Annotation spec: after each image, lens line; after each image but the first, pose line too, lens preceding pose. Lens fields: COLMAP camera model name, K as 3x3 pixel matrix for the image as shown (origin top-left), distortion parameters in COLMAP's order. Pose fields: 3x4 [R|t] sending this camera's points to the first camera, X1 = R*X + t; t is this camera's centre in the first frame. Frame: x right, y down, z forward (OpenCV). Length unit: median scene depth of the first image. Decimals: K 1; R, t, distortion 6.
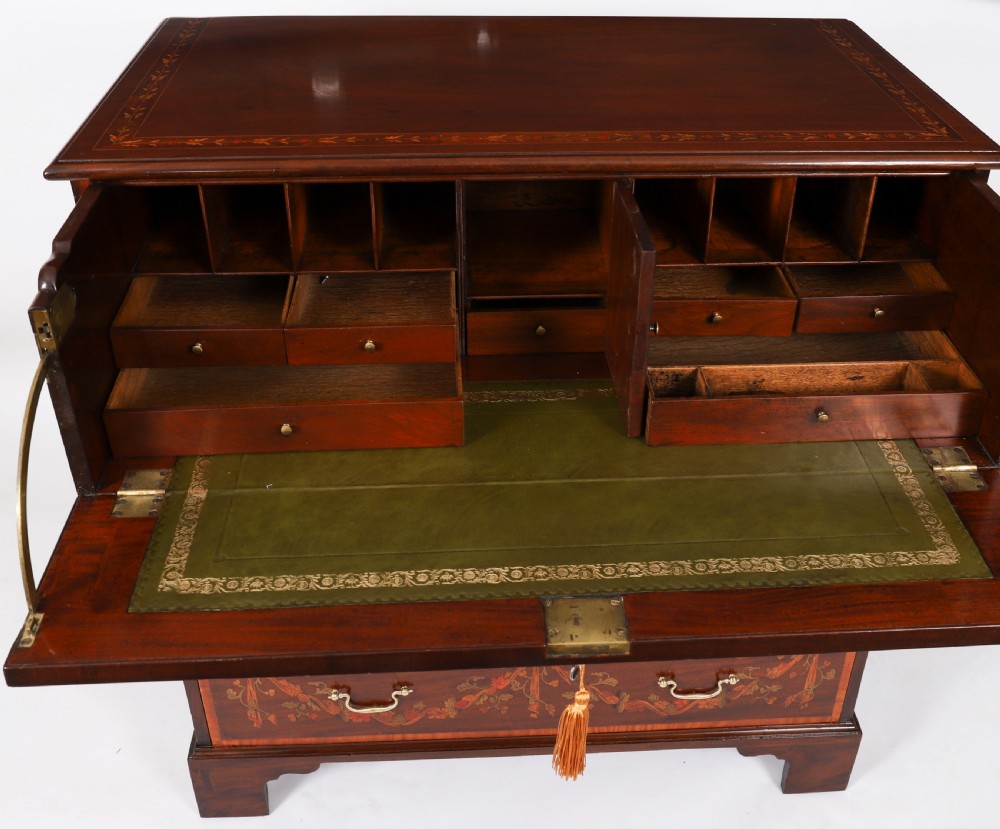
lens RADIAL K [[1111.0, 0, 534.2], [0, 1111.0, 403.3], [0, 0, 1]] dist [-0.061497, 0.046109]
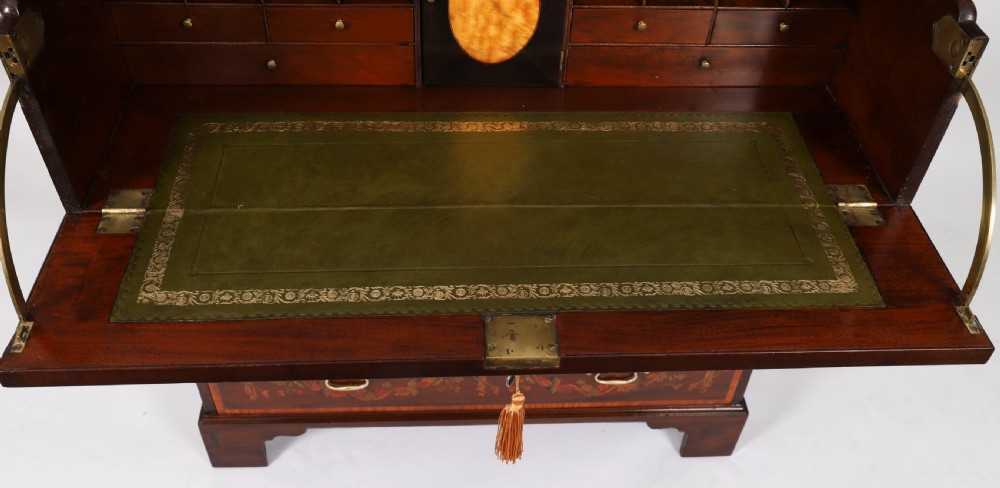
lens RADIAL K [[867.4, 0, 505.7], [0, 867.4, 329.2], [0, 0, 1]] dist [-0.081446, 0.101318]
pose [[0.999666, 0.021006, 0.015030, 0.014791], [-0.023898, 0.972986, 0.229625, -0.009114], [-0.009800, -0.229908, 0.973163, 0.128558]]
